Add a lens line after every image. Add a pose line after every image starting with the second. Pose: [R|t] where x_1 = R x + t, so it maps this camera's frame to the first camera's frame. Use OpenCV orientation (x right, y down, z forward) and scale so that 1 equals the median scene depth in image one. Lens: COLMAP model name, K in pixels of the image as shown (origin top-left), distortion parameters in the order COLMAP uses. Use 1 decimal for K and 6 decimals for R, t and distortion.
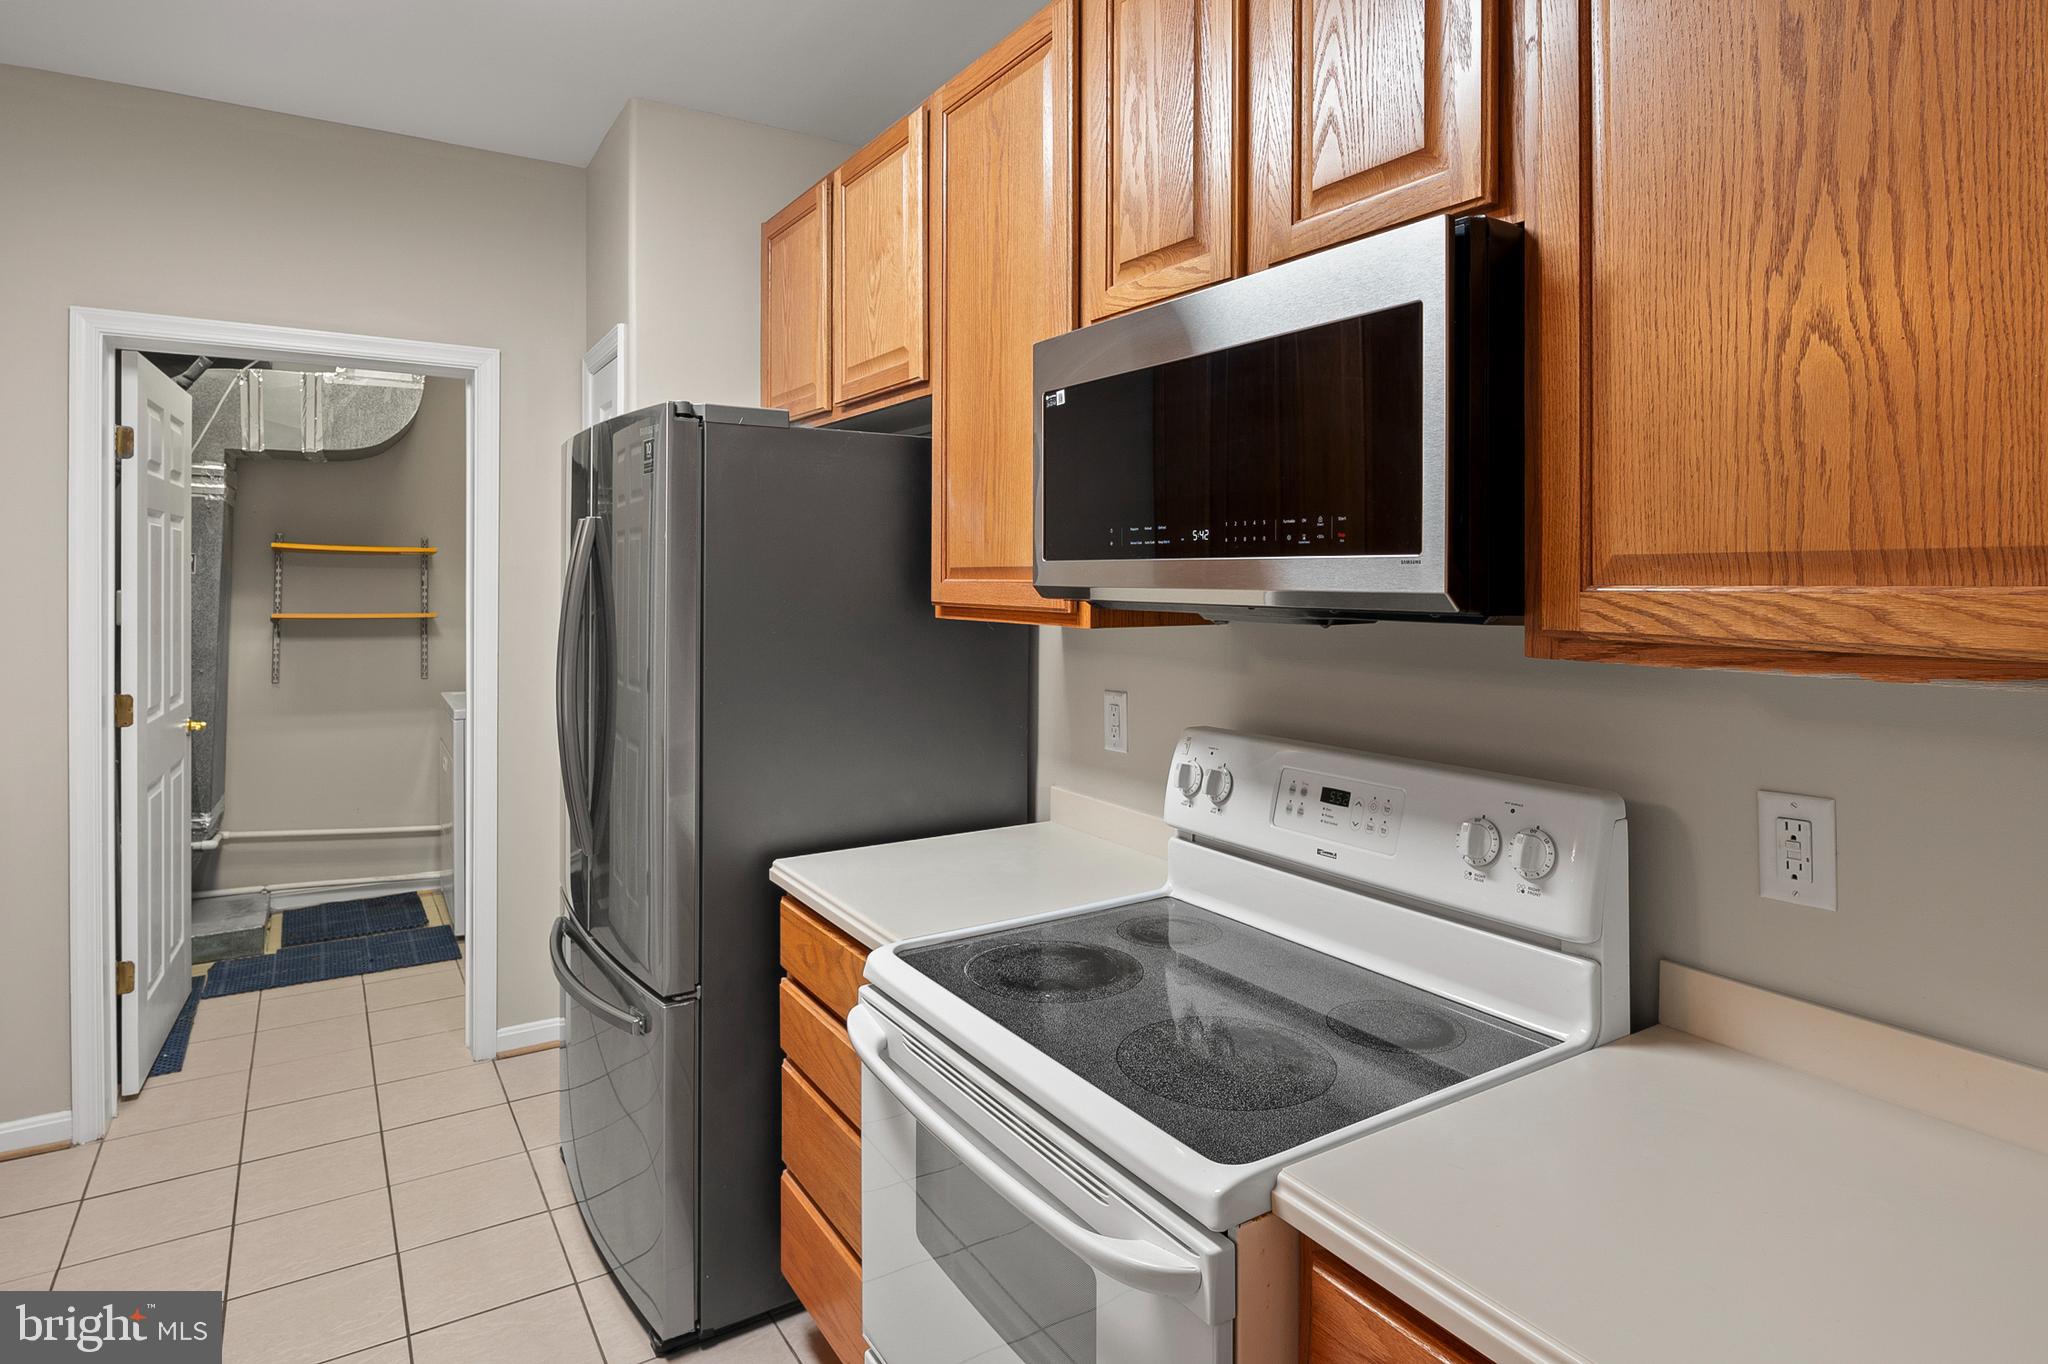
lens RADIAL K [[1122.4, 0, 1023.0], [0, 1122.4, 573.1], [0, 0, 1]] dist [-0.000329, -0.002325]
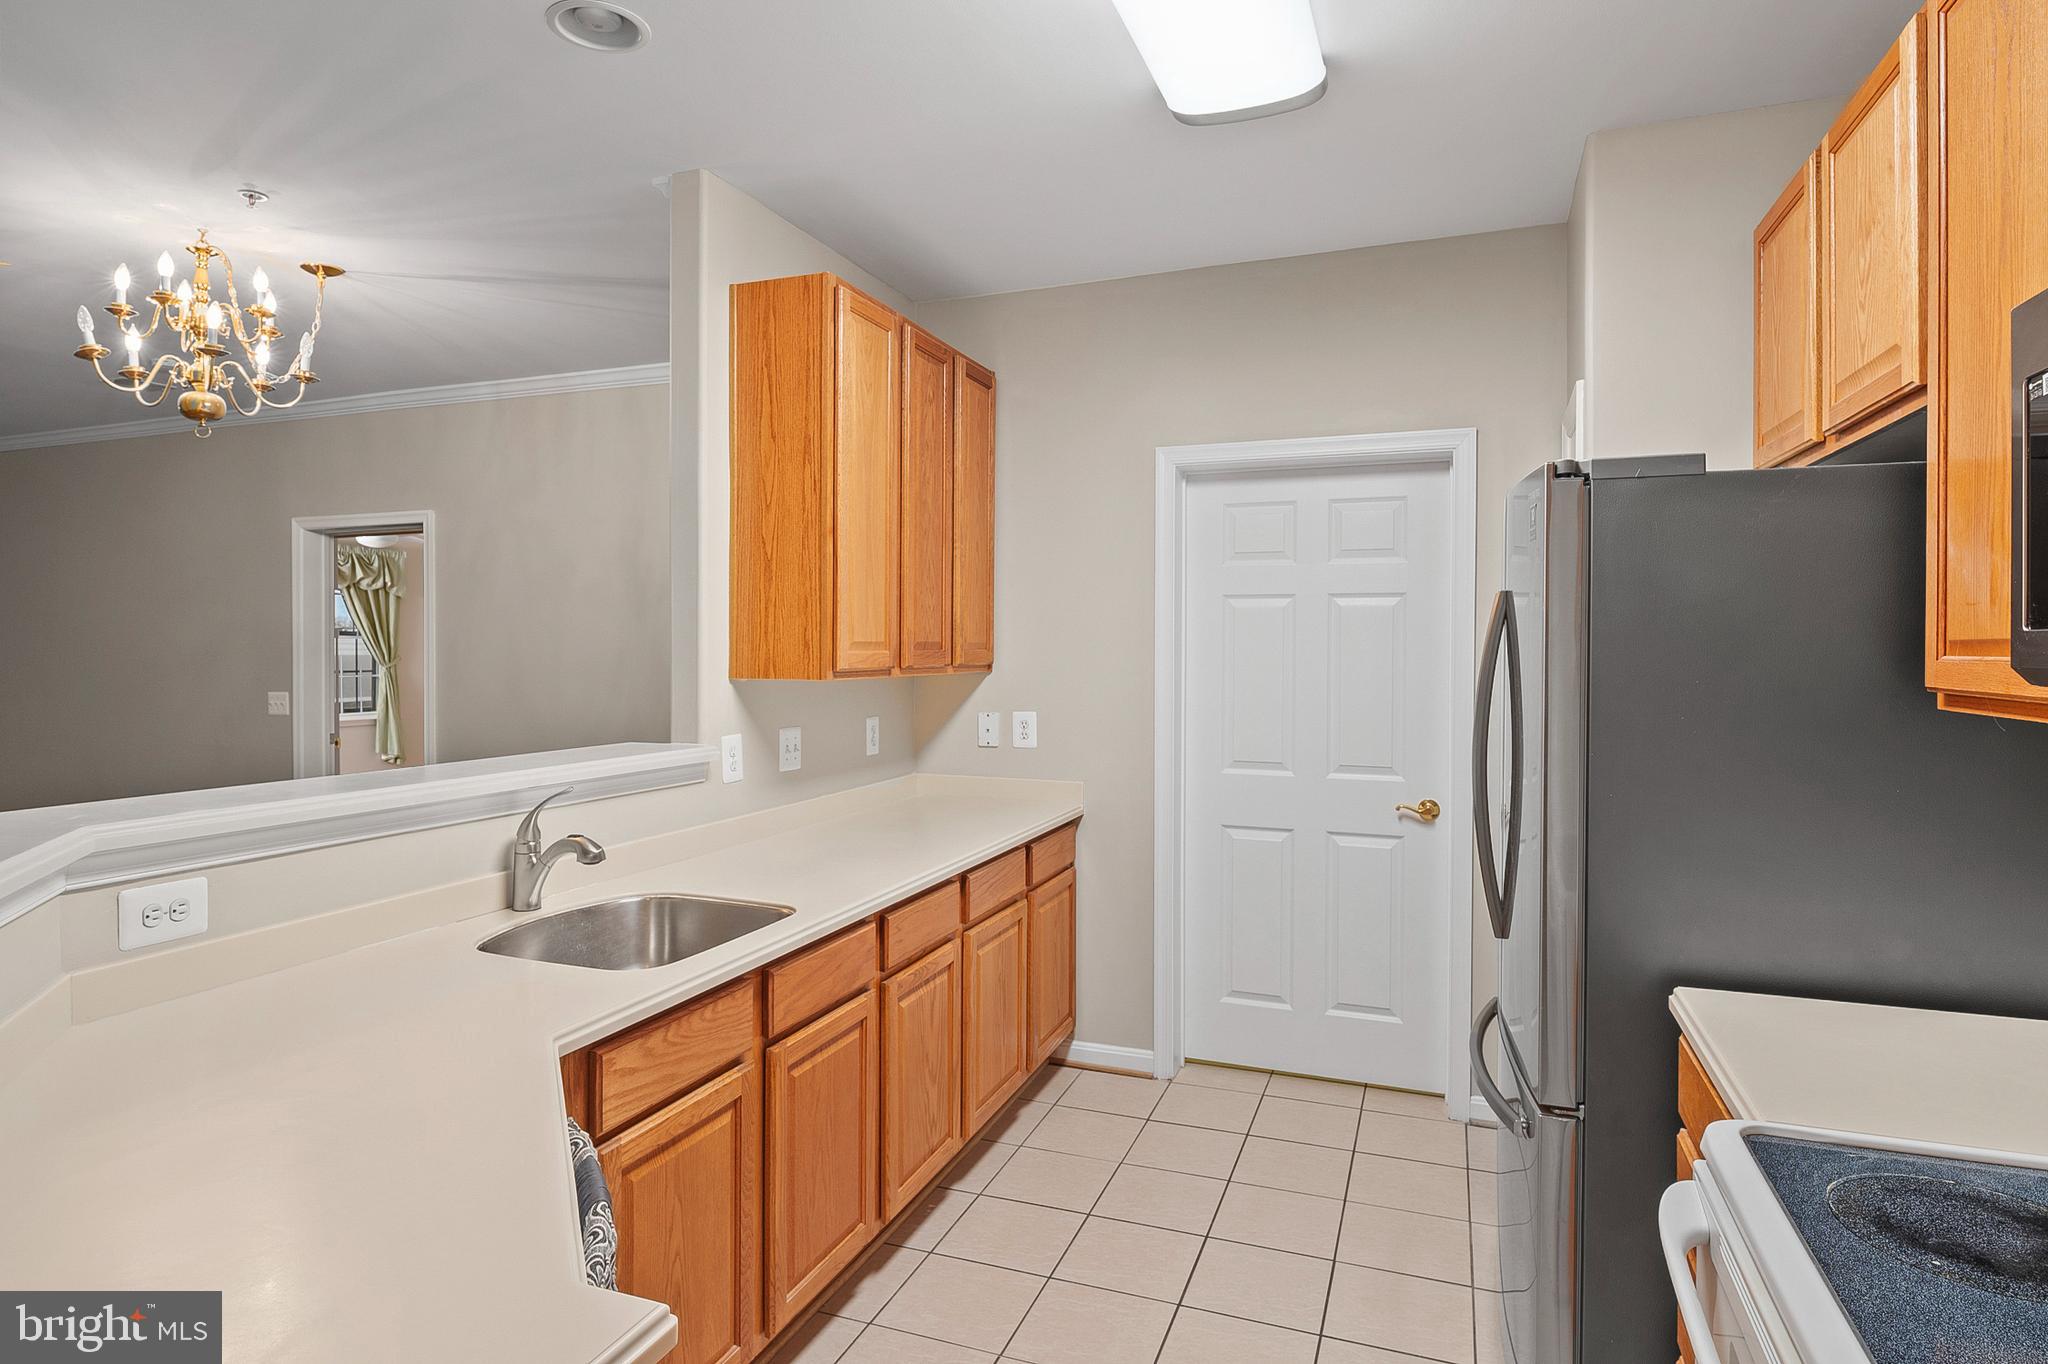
lens RADIAL K [[1120.9, 0, 1002.7], [0, 1120.9, 647.5], [0, 0, 1]] dist [-0.005657, -0.001943]
pose [[0.587561, -0.001057, -0.809179, 0.163797], [0.001712, 0.999999, -0.000063, -0.001268], [0.809178, -0.001348, 0.587562, 0.094356]]
